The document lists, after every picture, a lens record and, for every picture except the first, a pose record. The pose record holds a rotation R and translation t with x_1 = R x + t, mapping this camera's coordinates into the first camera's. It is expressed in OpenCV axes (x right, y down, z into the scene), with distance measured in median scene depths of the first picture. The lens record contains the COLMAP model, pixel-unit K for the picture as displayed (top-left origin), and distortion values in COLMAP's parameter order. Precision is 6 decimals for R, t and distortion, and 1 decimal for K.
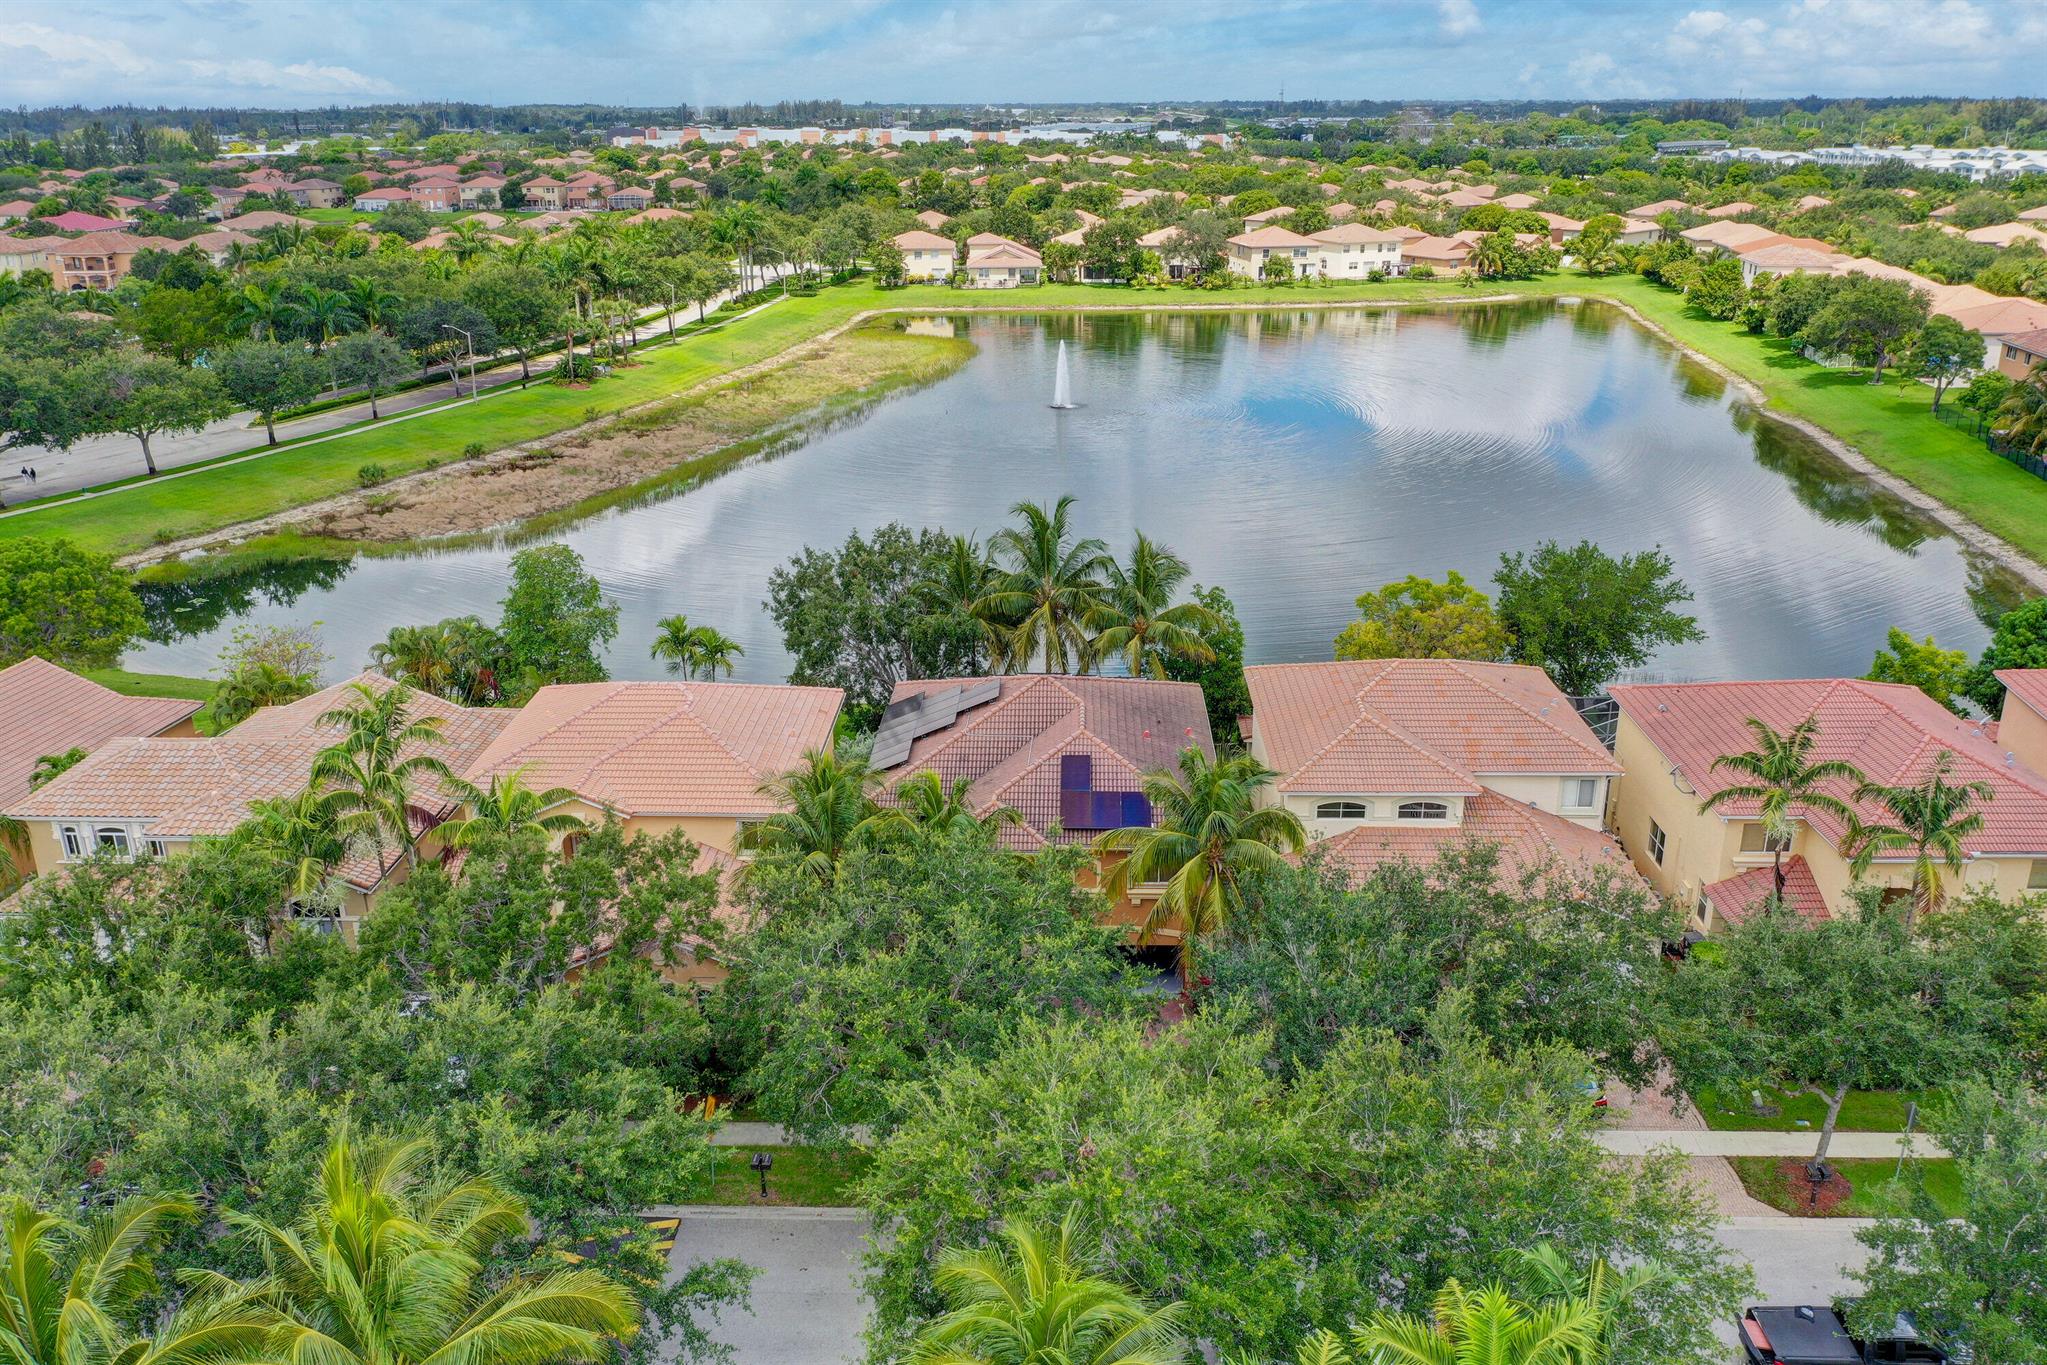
lens RADIAL K [[1606.1, 0, 1023.5], [0, 1606.1, 682.5], [0, 0, 1]] dist [-0.001596, -0.001203]
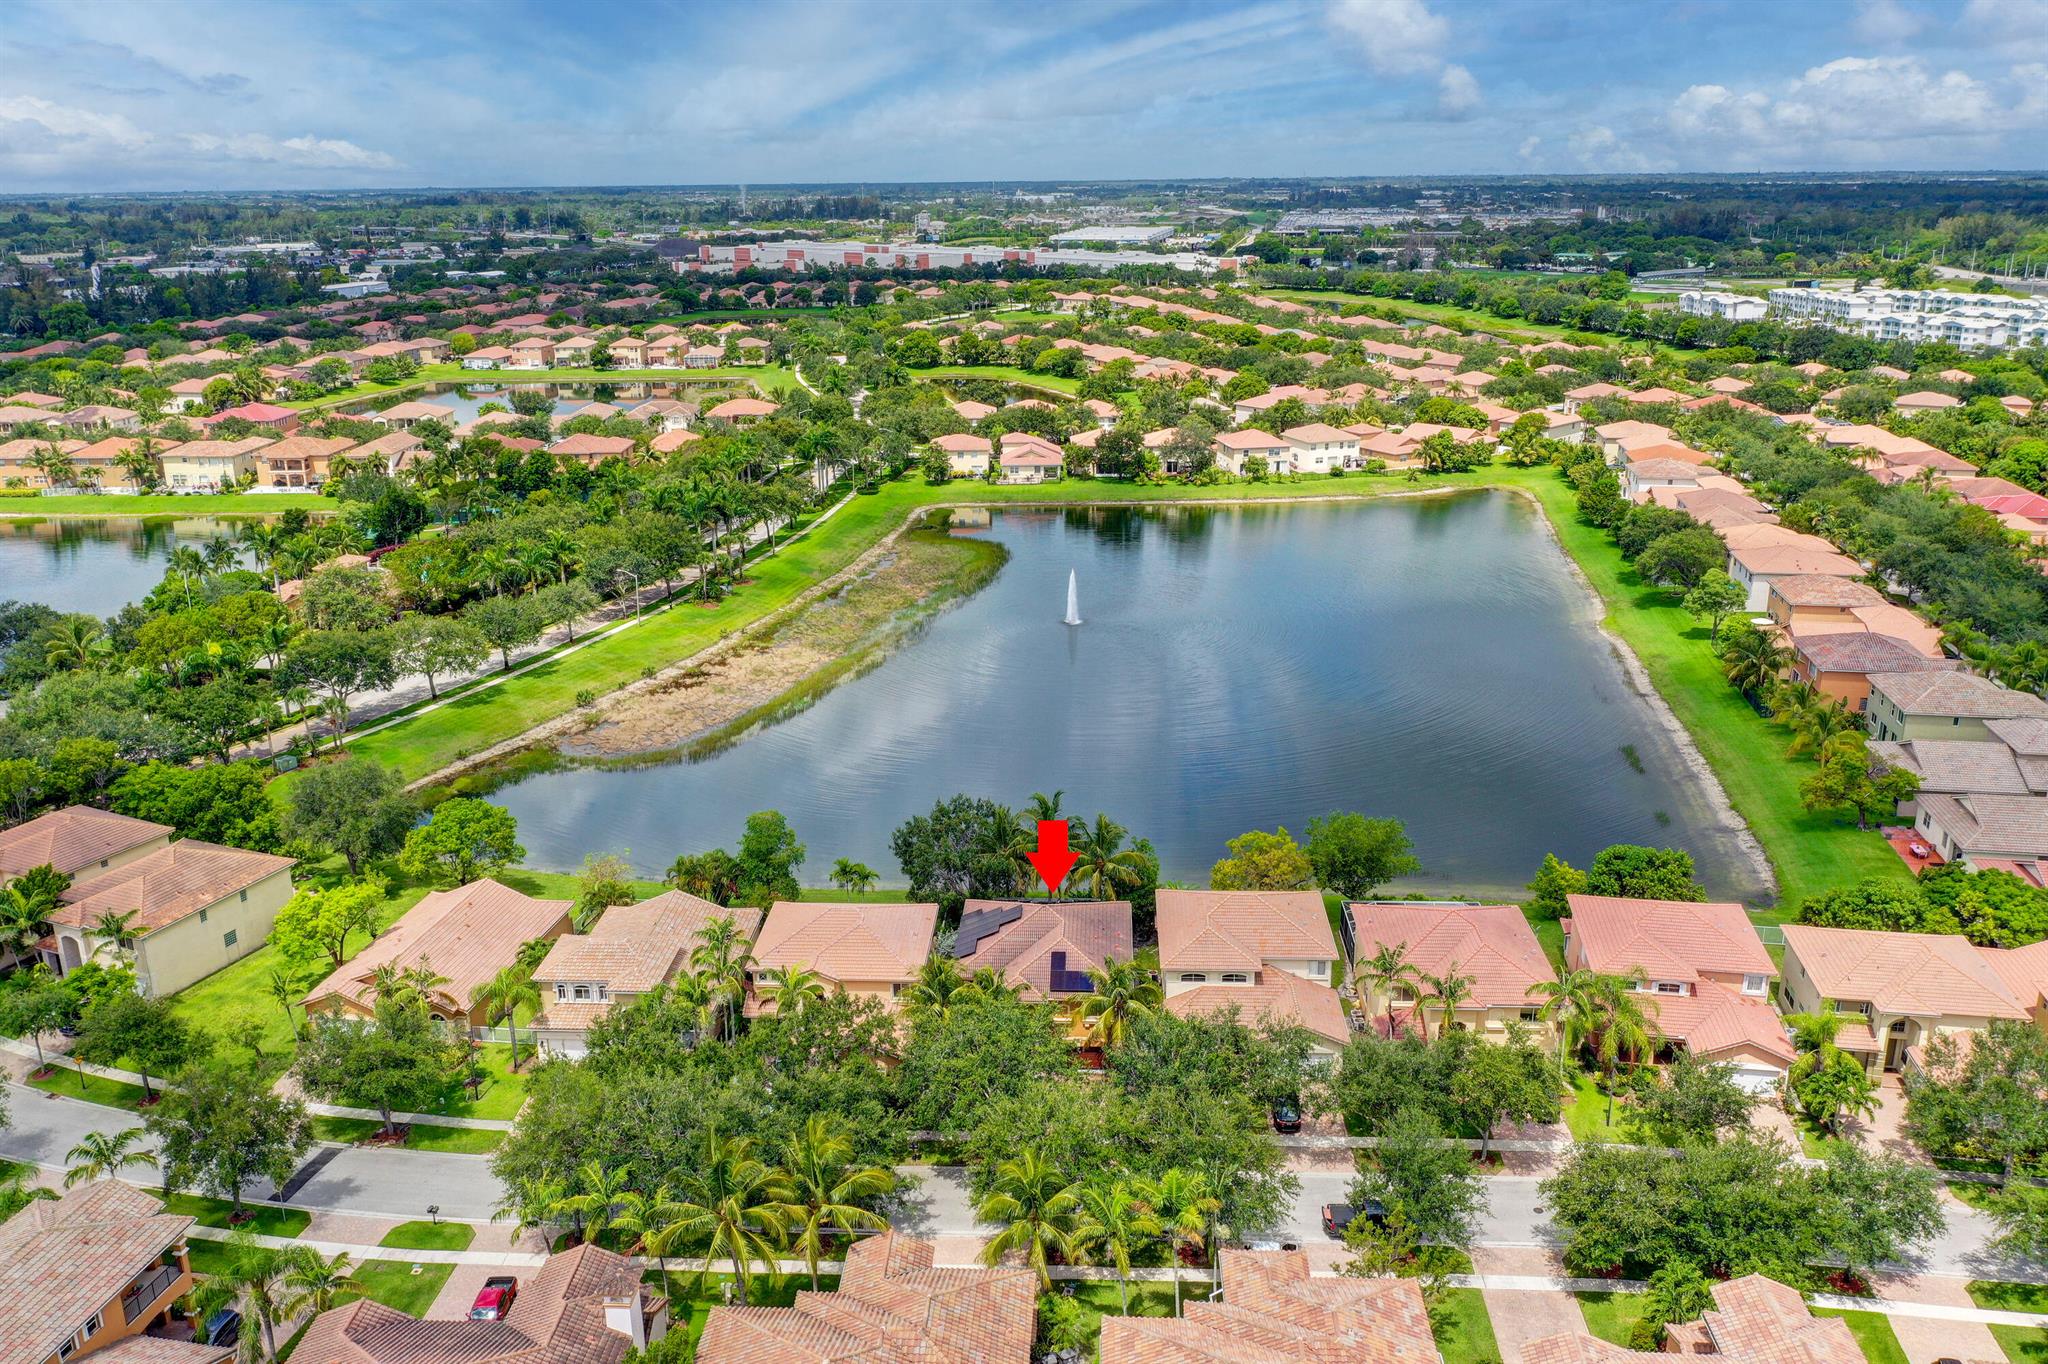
lens RADIAL K [[1606.9, 0, 1024.0], [0, 1606.9, 682.0], [0, 0, 1]] dist [-0.001596, -0.001203]
pose [[0.999828, 0.000938, -0.018536, 0.005503], [-0.001707, 0.999136, -0.041523, -0.043751], [0.018481, 0.041547, 0.998966, -0.216615]]
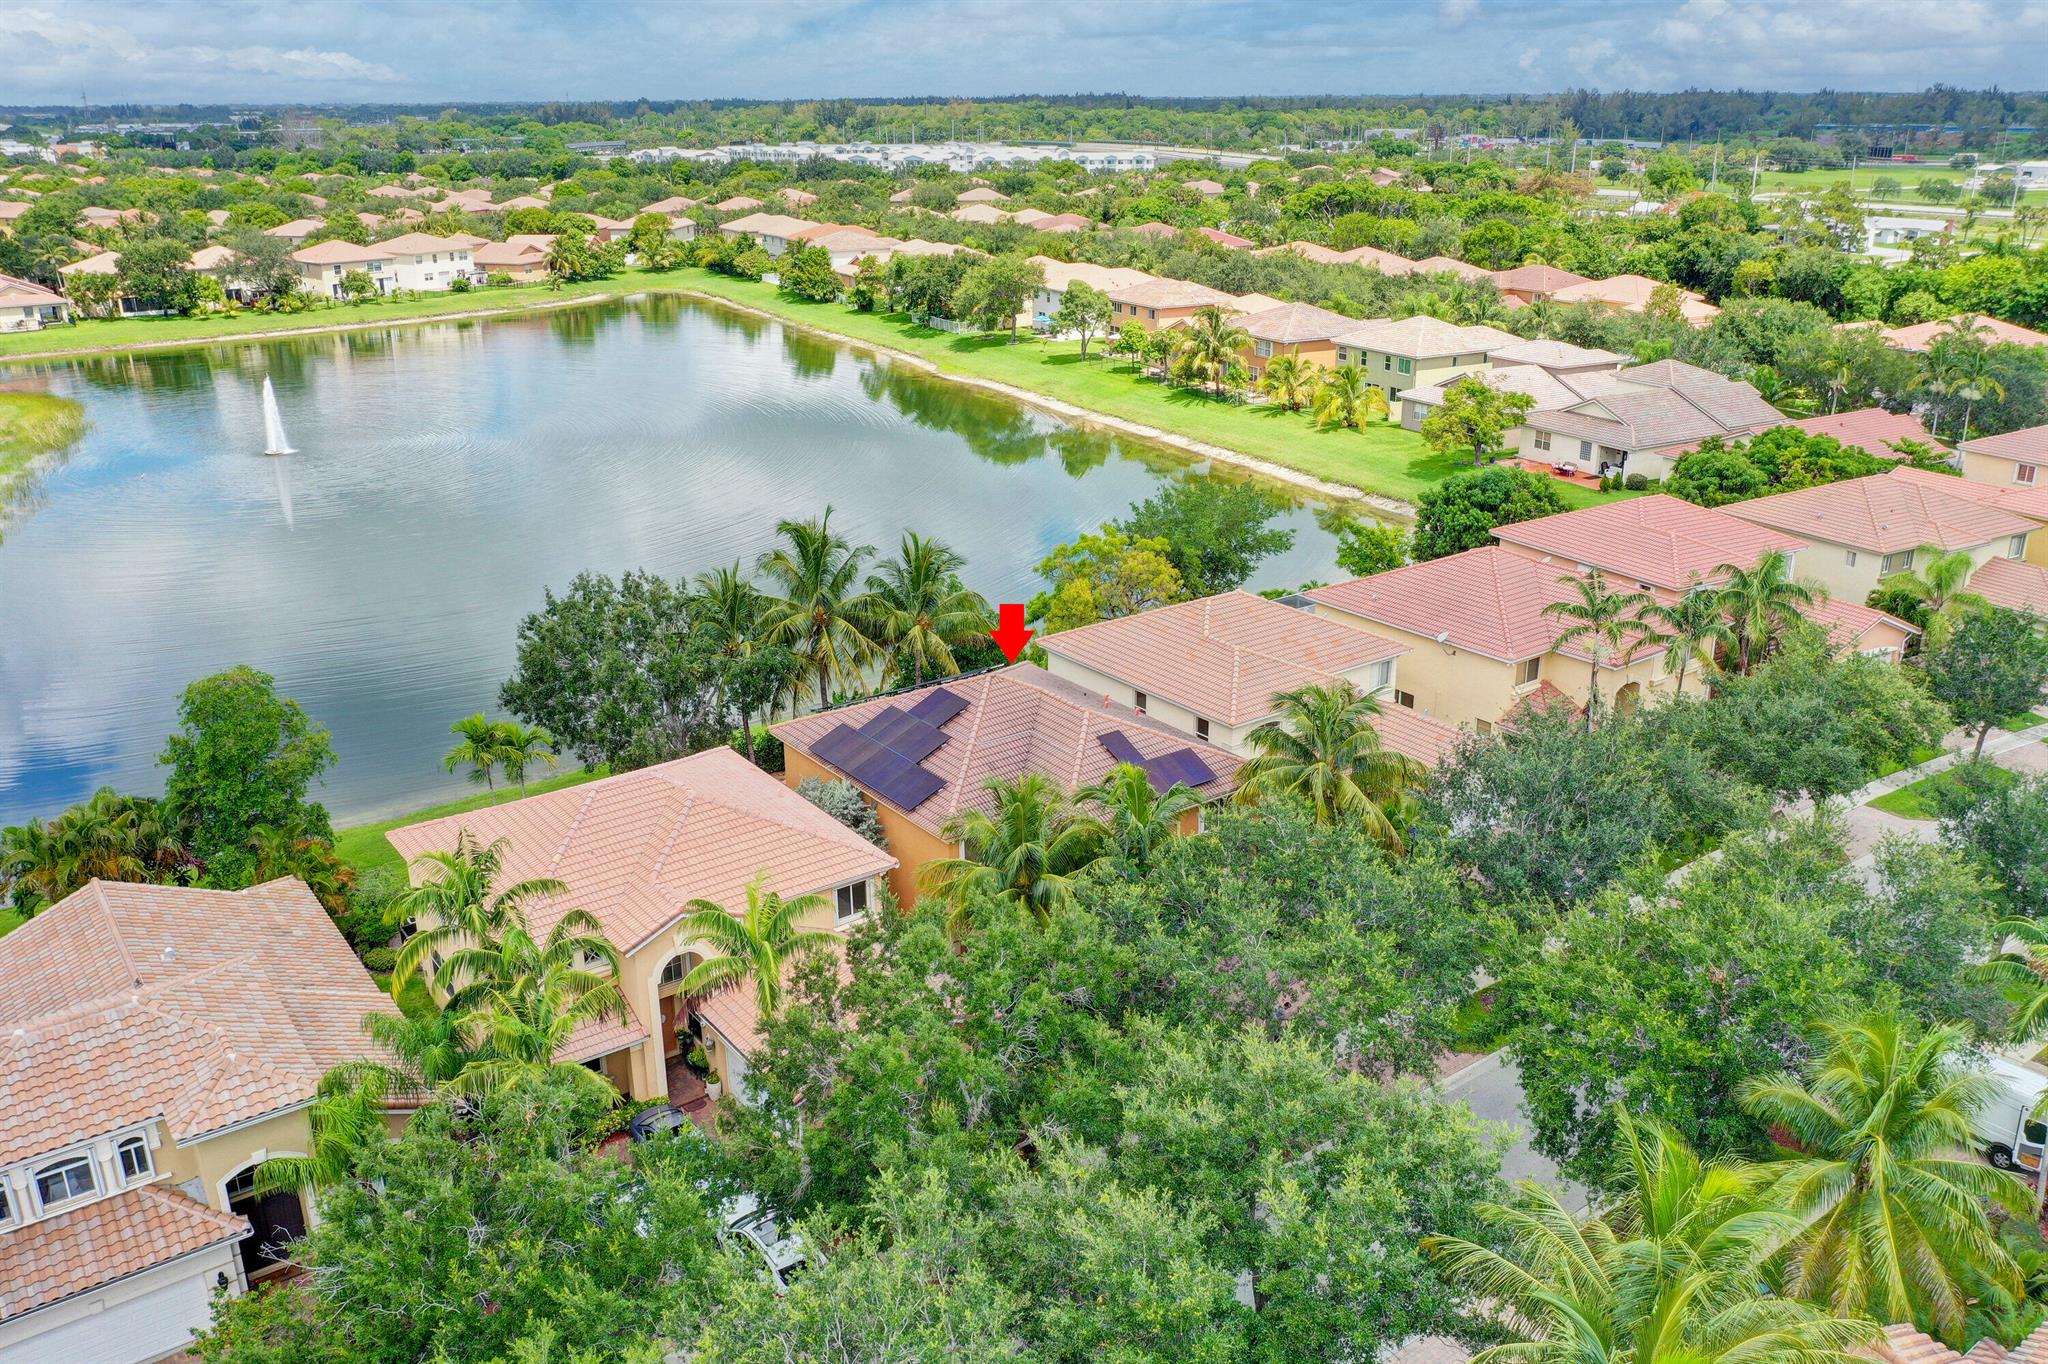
lens RADIAL K [[1606.9, 0, 1024.0], [0, 1606.9, 682.0], [0, 0, 1]] dist [-0.001596, -0.001203]
pose [[0.787044, -0.211215, 0.579613, -0.125505], [0.212602, 0.974869, 0.066561, -0.013973], [-0.579105, 0.070840, 0.812169, 0.039389]]
